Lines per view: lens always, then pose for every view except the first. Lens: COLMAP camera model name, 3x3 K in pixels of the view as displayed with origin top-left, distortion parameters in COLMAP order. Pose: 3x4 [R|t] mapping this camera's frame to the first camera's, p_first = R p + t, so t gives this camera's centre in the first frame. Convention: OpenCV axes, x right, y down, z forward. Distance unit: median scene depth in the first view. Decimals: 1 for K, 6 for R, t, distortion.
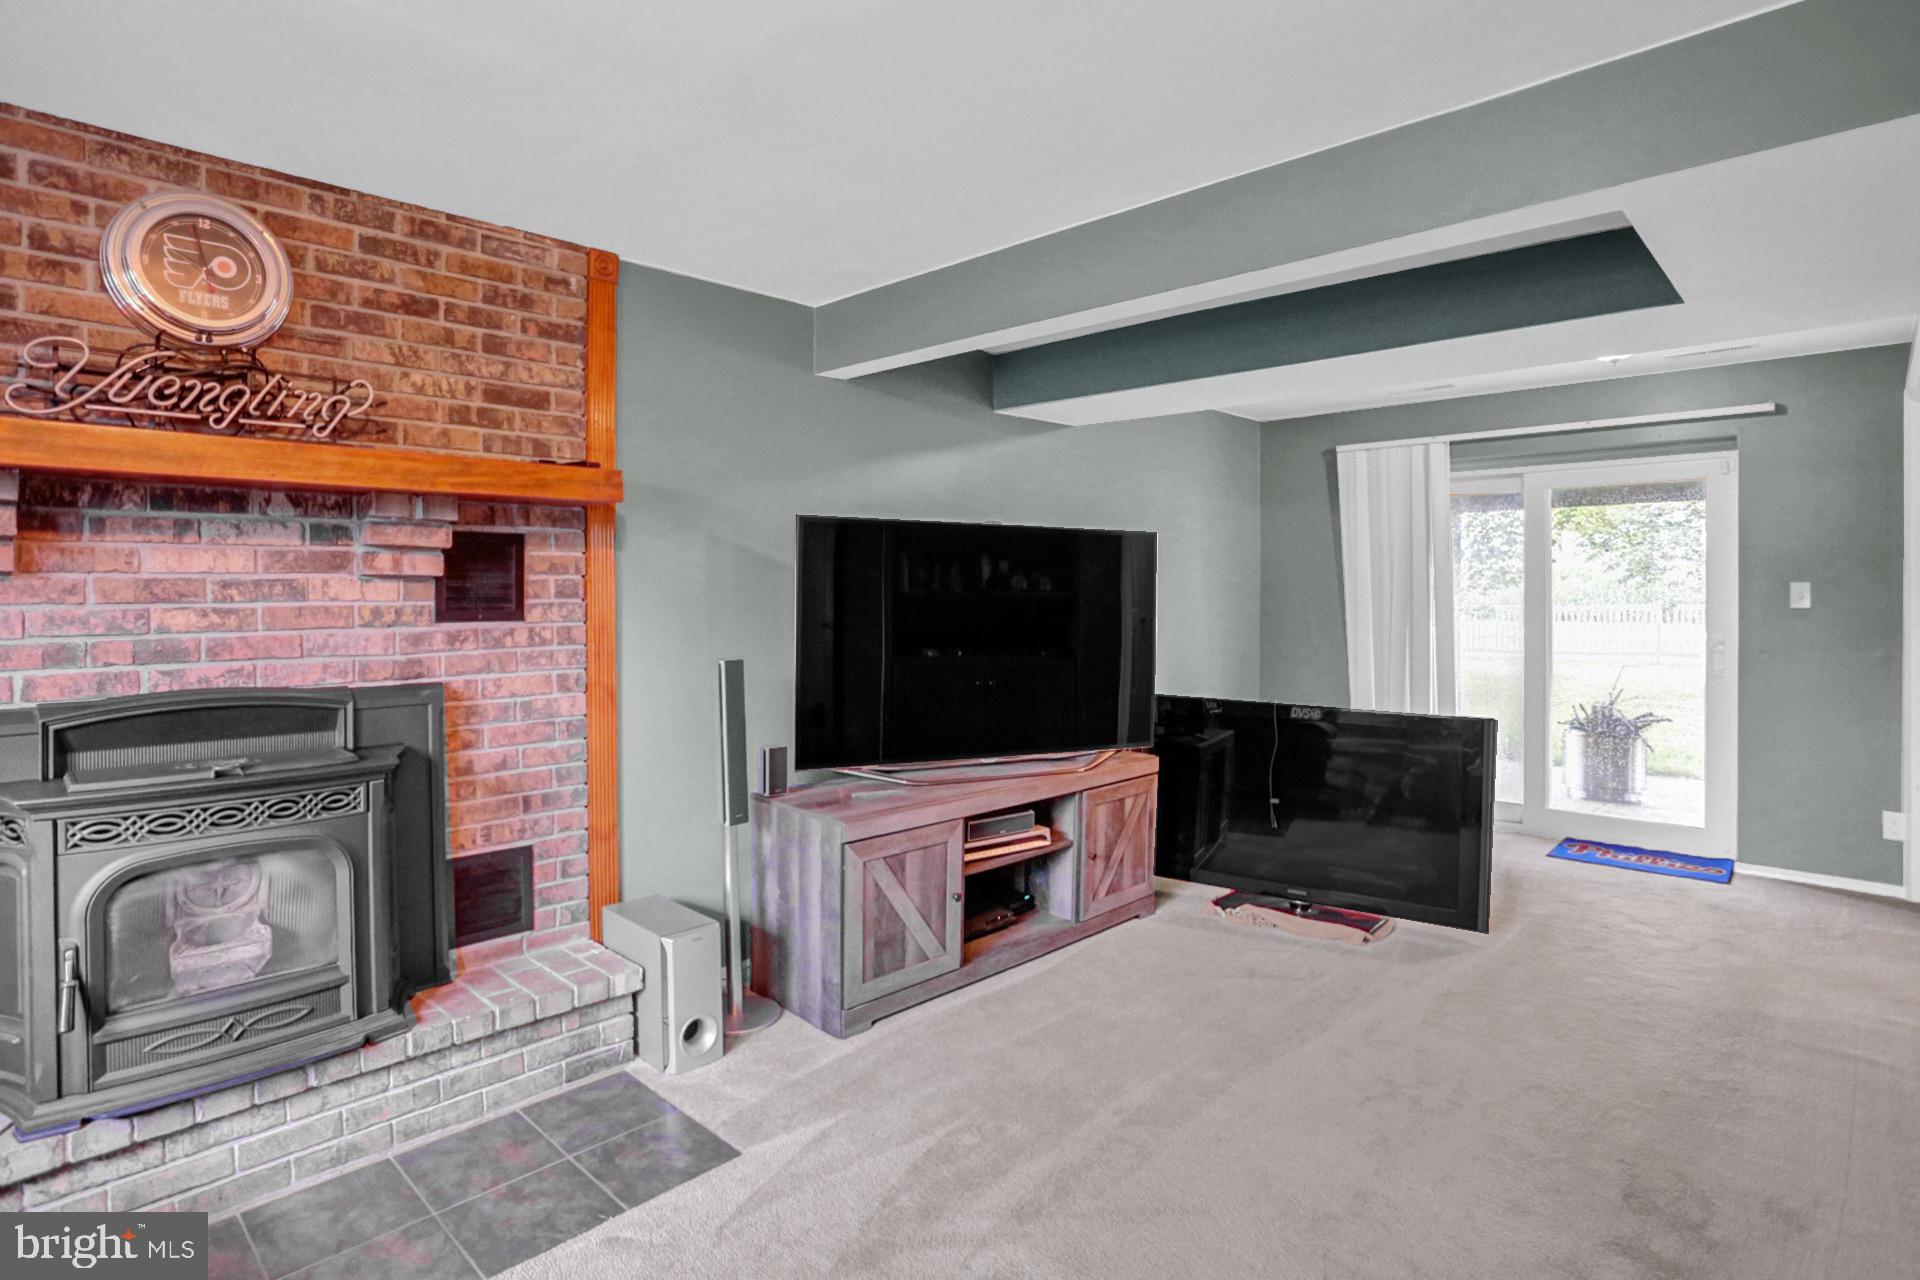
lens RADIAL K [[979.7, 0, 941.8], [0, 979.7, 596.7], [0, 0, 1]] dist [-0.071477, 0.031244]
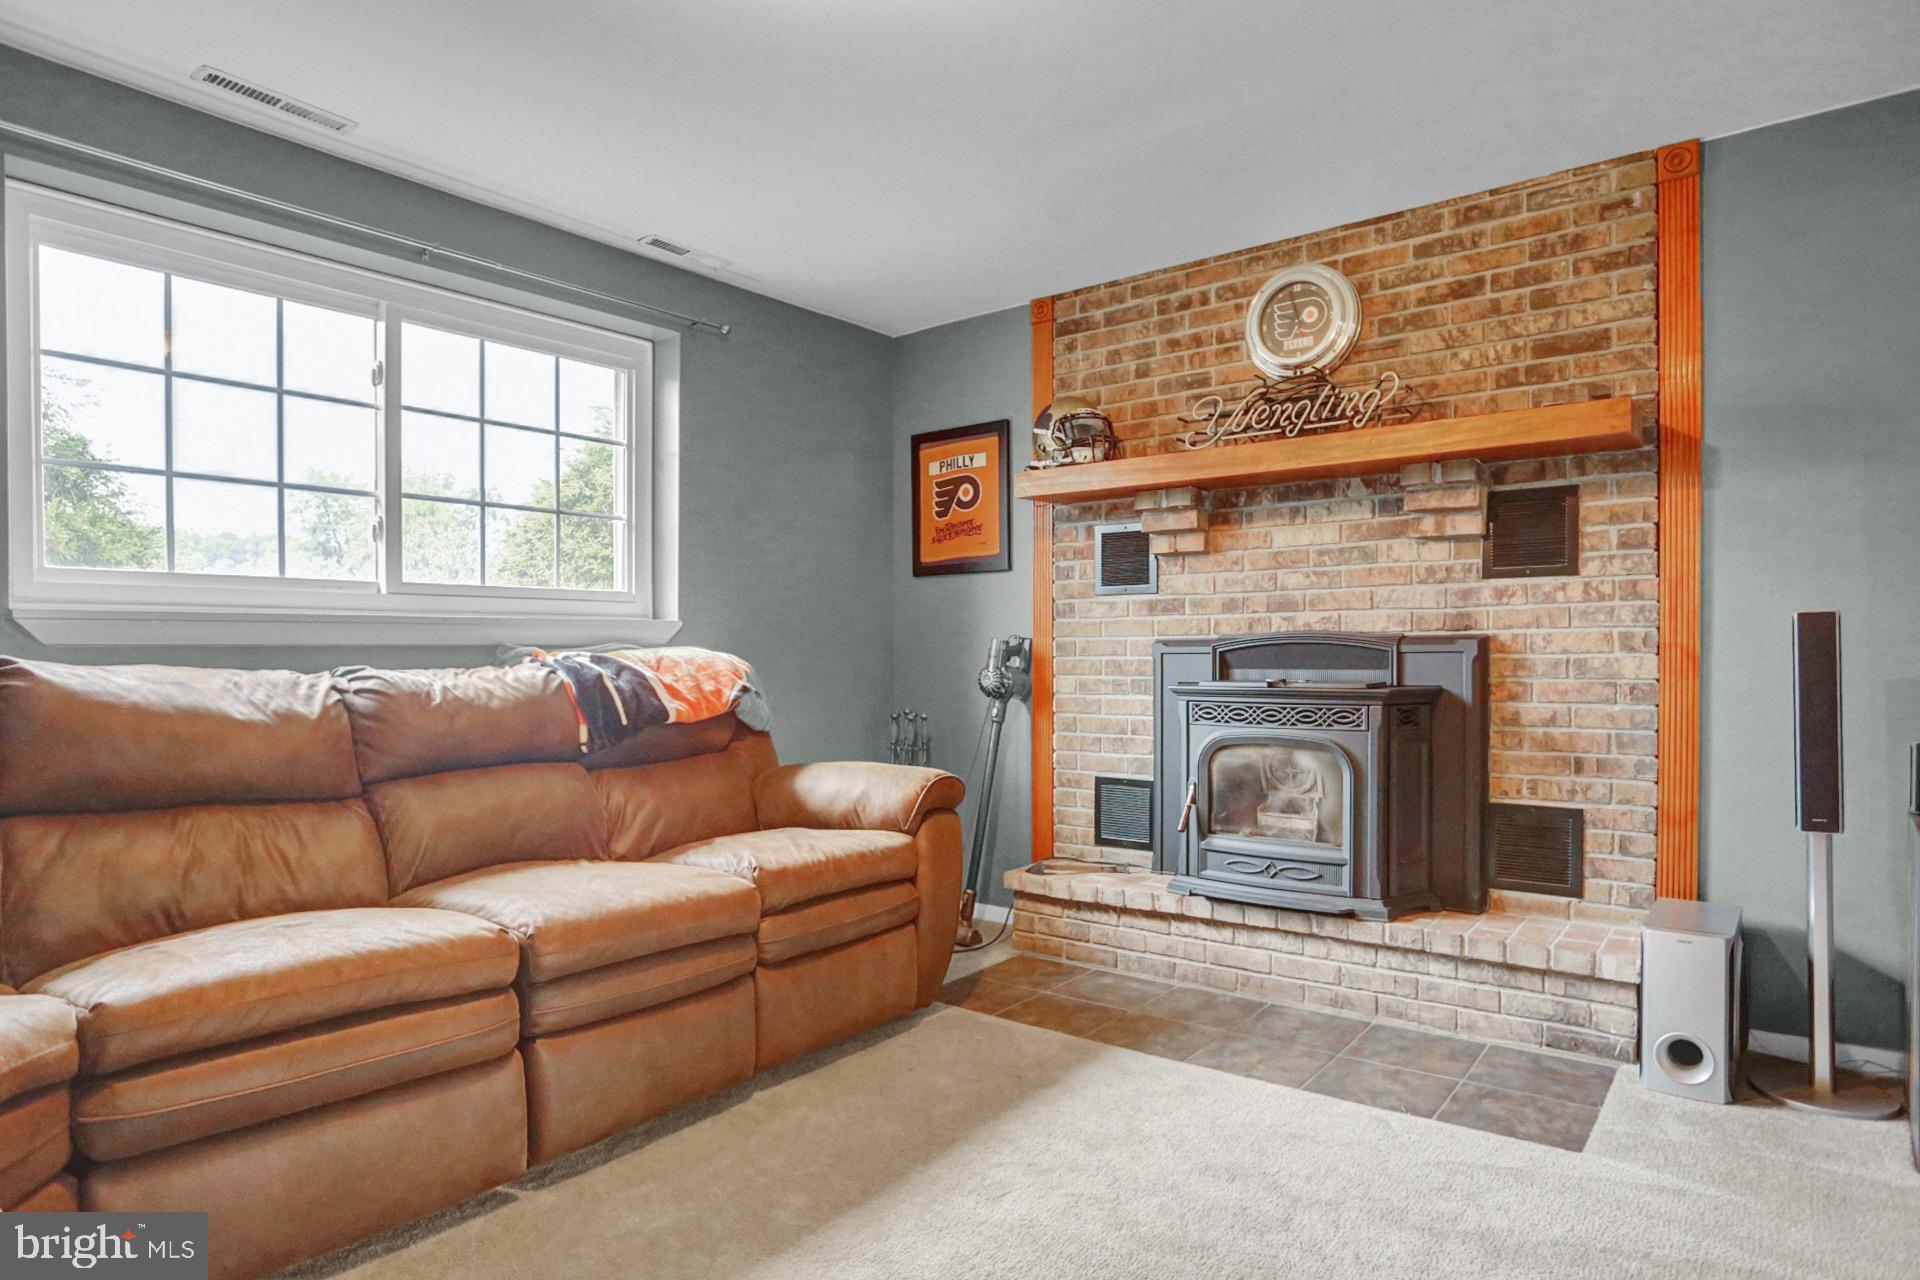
lens RADIAL K [[1100.2, 0, 959.2], [0, 1100.2, 670.0], [0, 0, 1]] dist [-0.080460, 0.053063]
pose [[0.105794, 0.017868, -0.994227, 0.611636], [0.004683, 0.999819, 0.018467, 0.103887], [0.994377, -0.006609, 0.105691, 0.293512]]
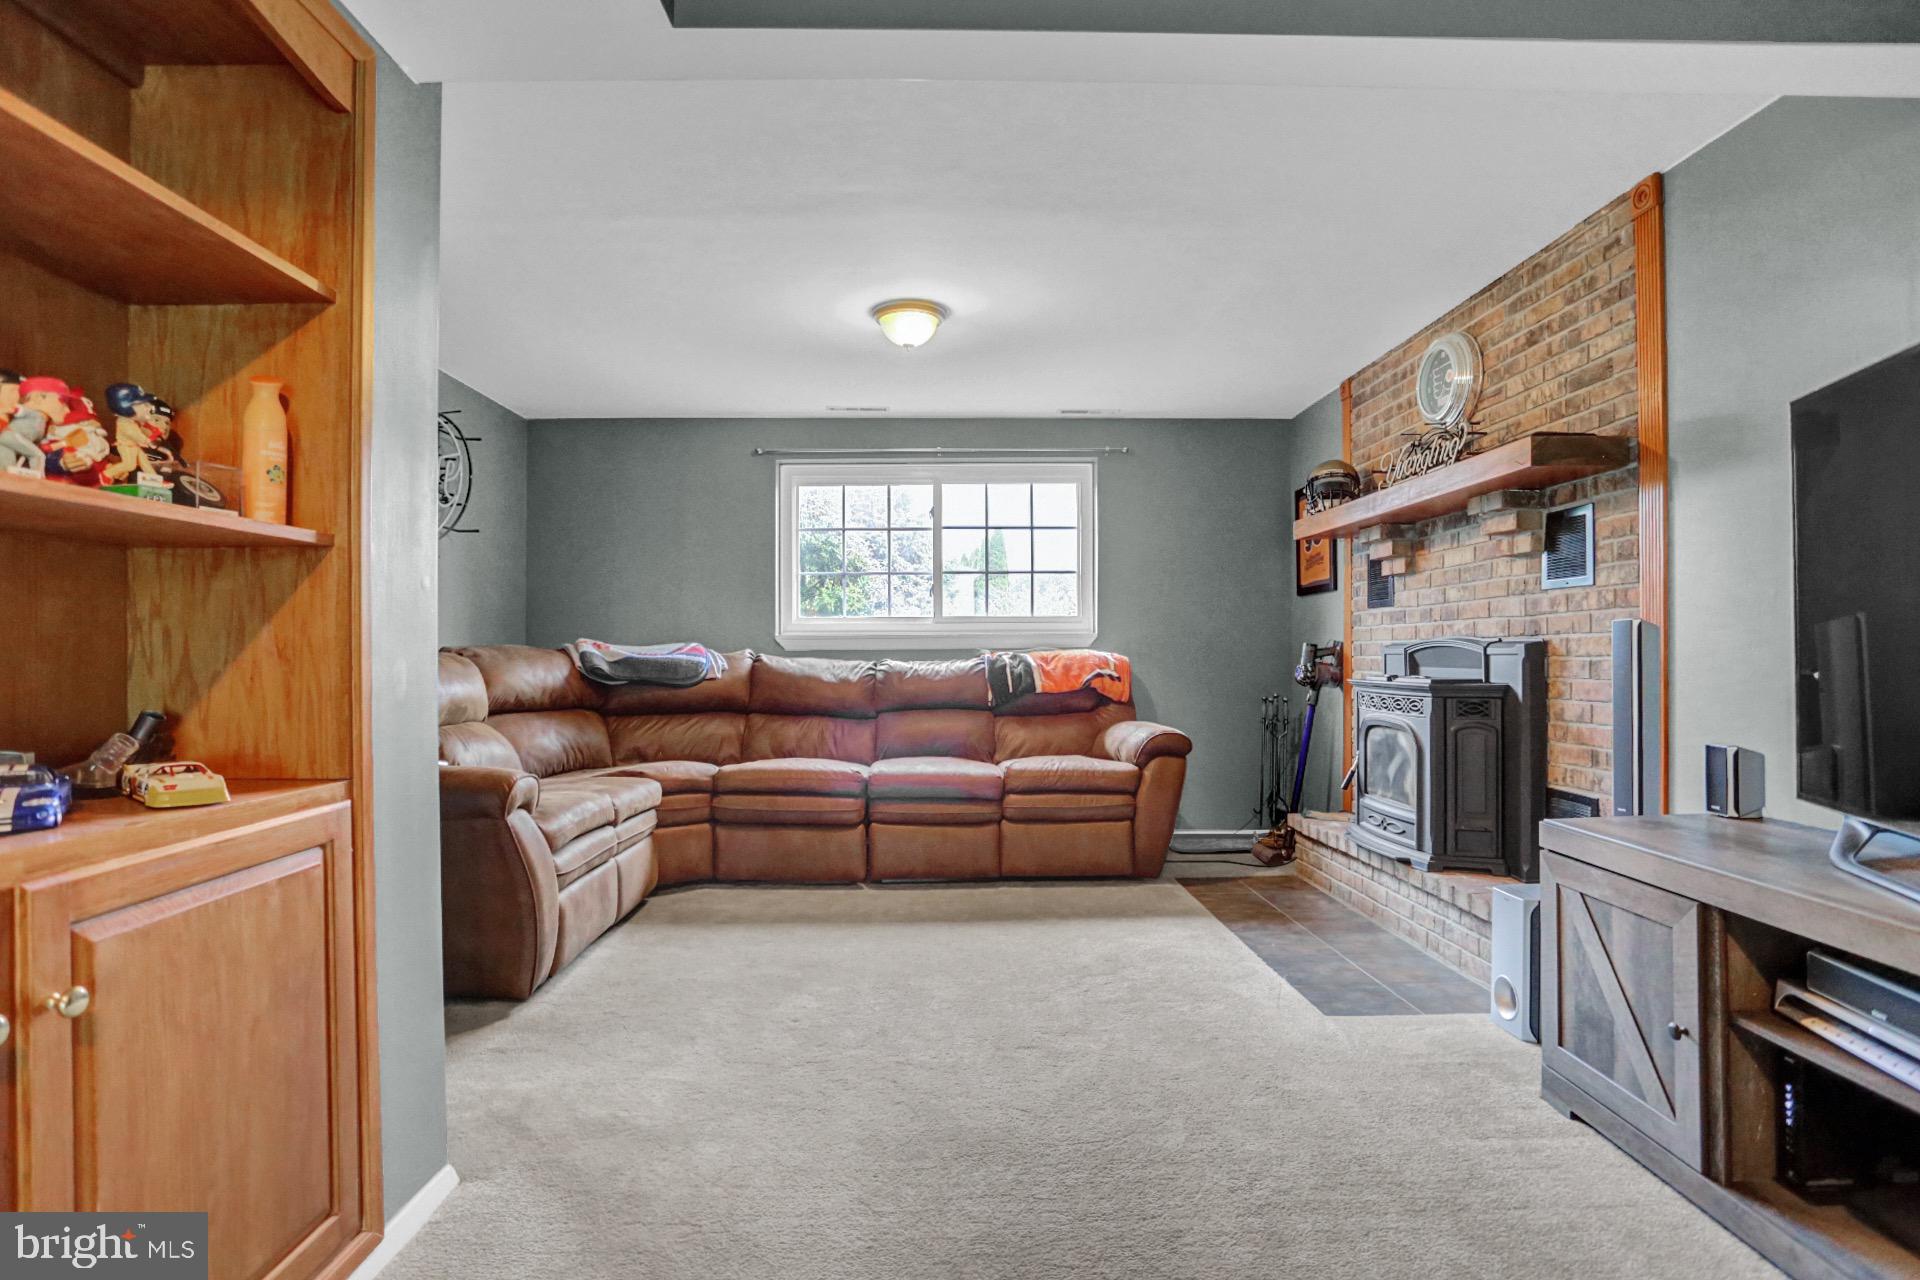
lens RADIAL K [[997.1, 0, 944.5], [0, 997.1, 641.9], [0, 0, 1]] dist [-0.063352, 0.031478]
pose [[-0.710211, -0.001908, -0.703986, 0.883895], [0.004620, 0.999962, -0.007371, 0.098435], [0.703974, -0.008488, -0.710175, 1.347508]]
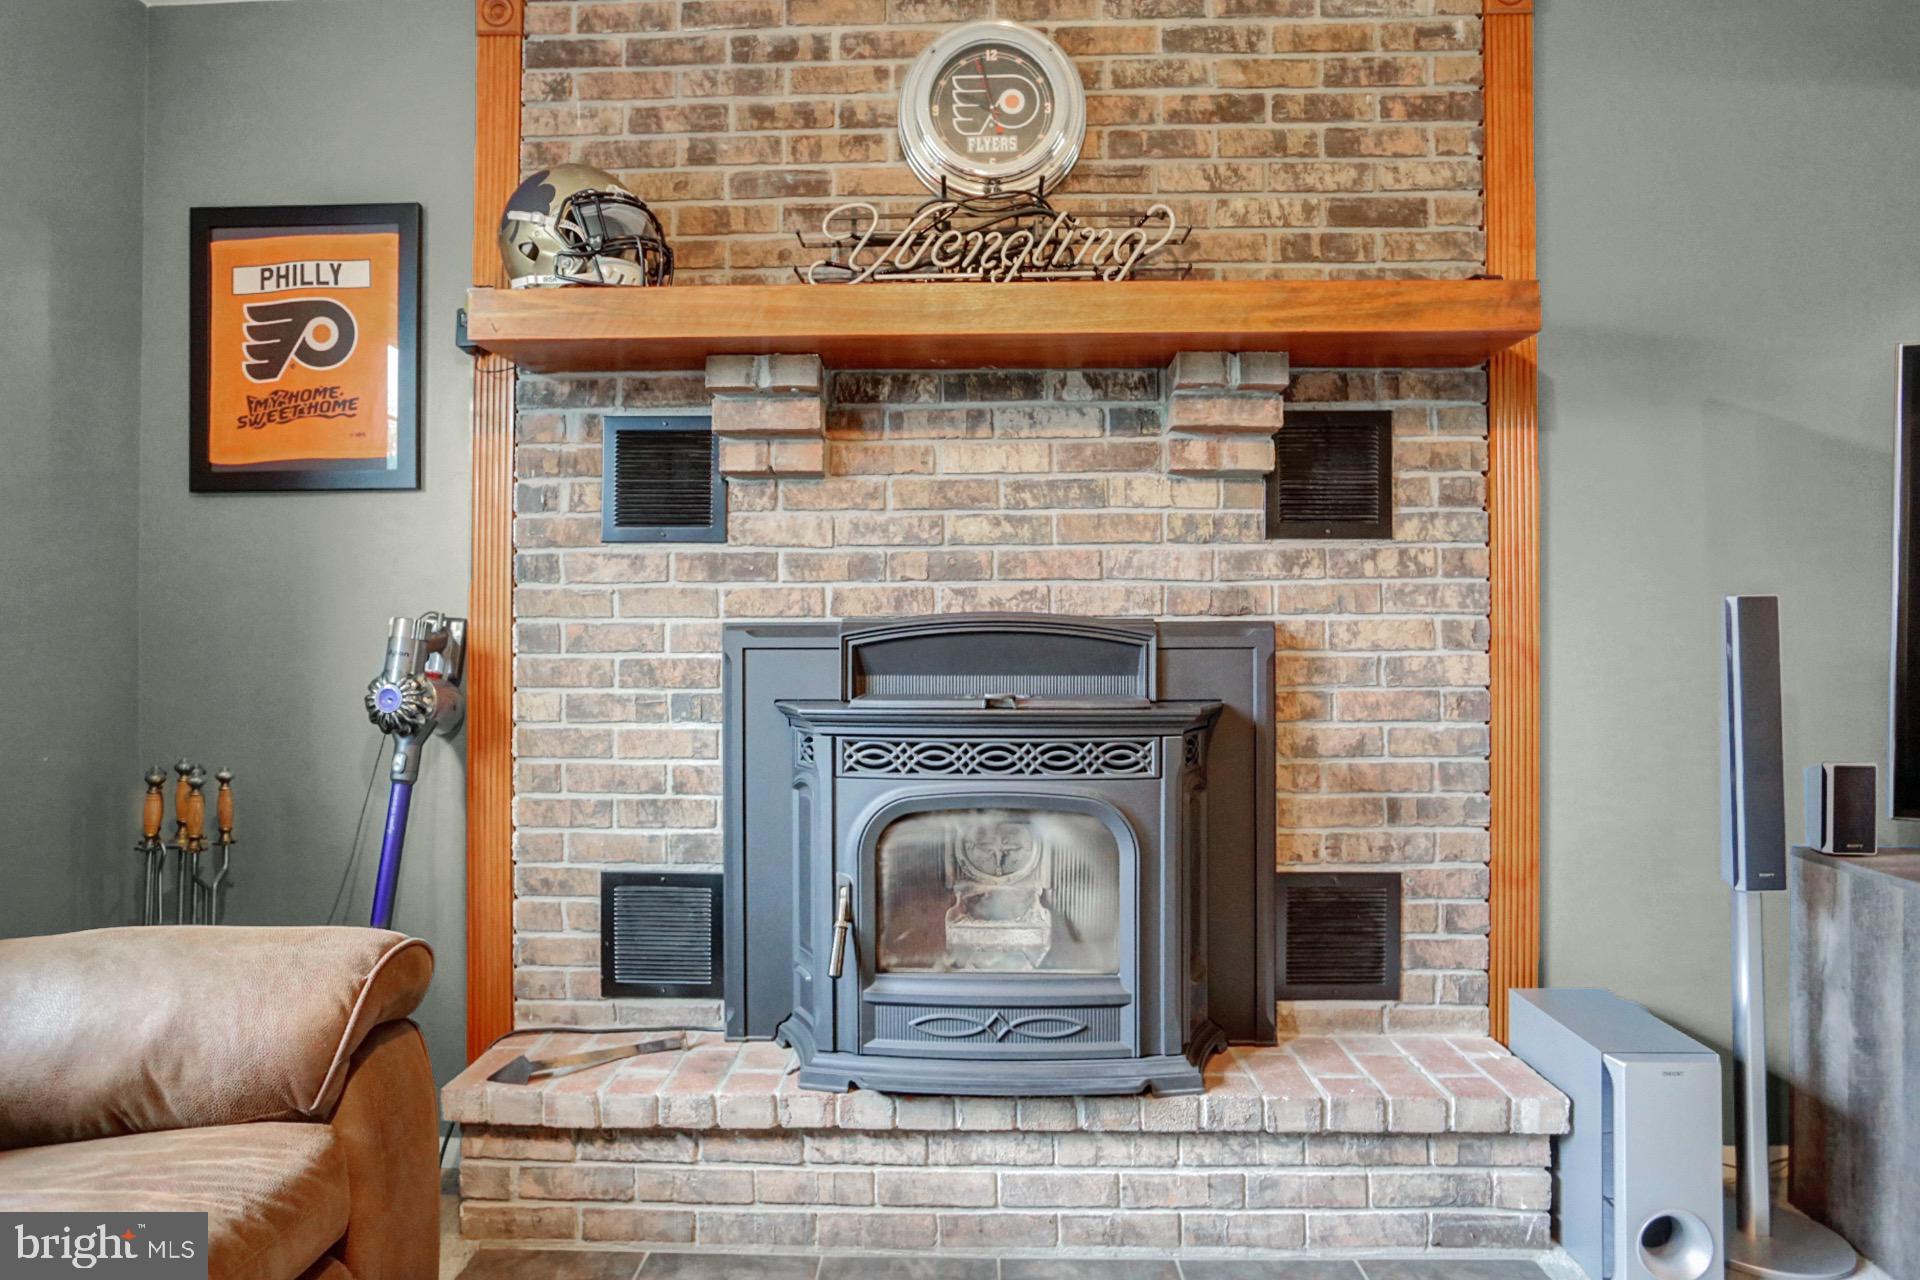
lens RADIAL K [[1189.1, 0, 944.8], [0, 1189.1, 636.2], [0, 0, 1]] dist [-0.068827, 0.052191]
pose [[0.672762, -0.003745, -0.739850, -0.035387], [-0.002210, 0.999973, -0.007072, 0.106816], [0.739856, 0.006393, 0.672735, 0.230928]]
